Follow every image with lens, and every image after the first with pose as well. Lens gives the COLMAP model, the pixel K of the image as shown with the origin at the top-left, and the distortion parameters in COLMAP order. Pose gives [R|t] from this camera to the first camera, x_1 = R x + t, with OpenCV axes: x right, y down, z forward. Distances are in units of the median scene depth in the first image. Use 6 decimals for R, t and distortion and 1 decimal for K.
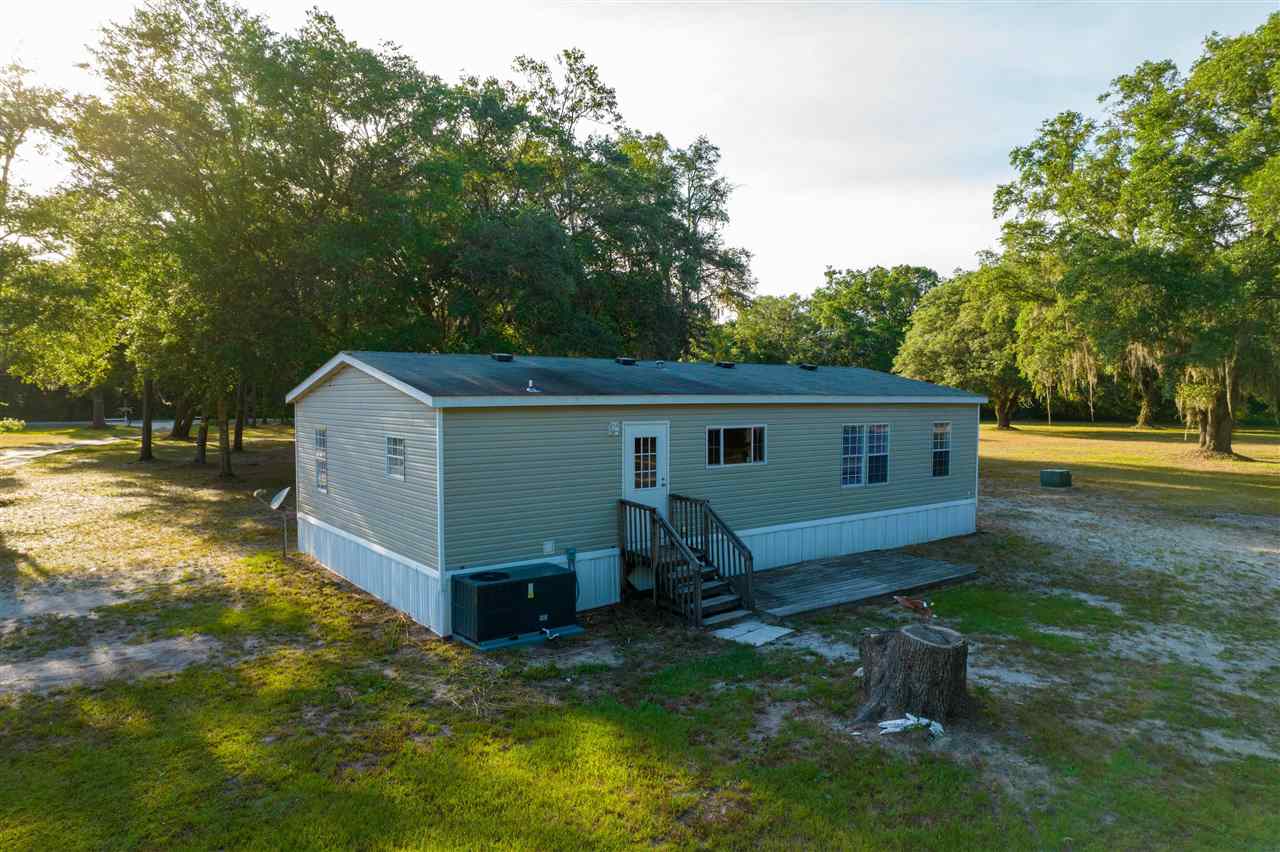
lens RADIAL K [[834.8, 0, 640.0], [0, 834.8, 426.0], [0, 0, 1]] dist [-0.071439, 0.075336]
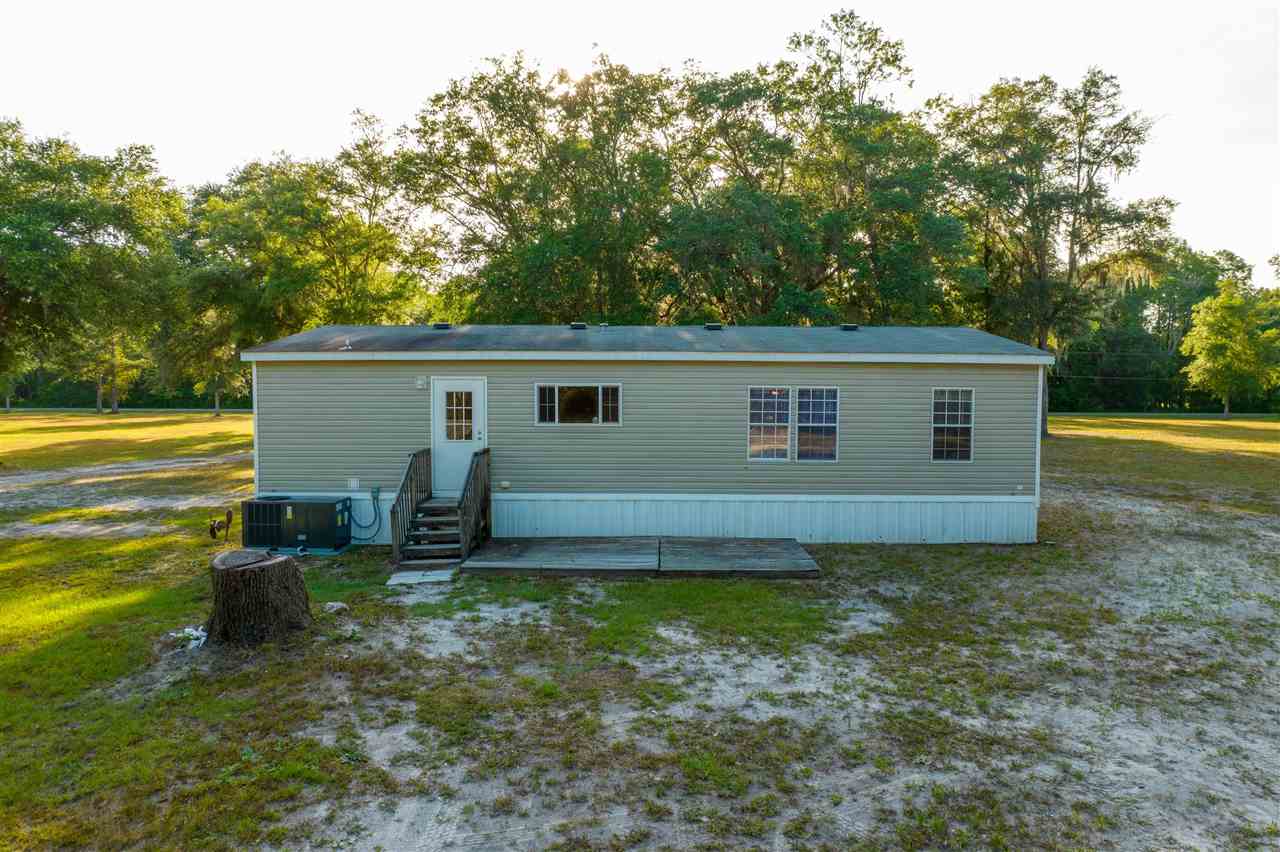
lens RADIAL K [[834.8, 0, 640.0], [0, 834.8, 426.0], [0, 0, 1]] dist [-0.071439, 0.075336]
pose [[0.781668, 0.022536, -0.623288, 0.834893], [-0.025336, 0.999669, 0.004370, 0.045886], [0.623180, 0.012375, 0.781980, 0.317223]]
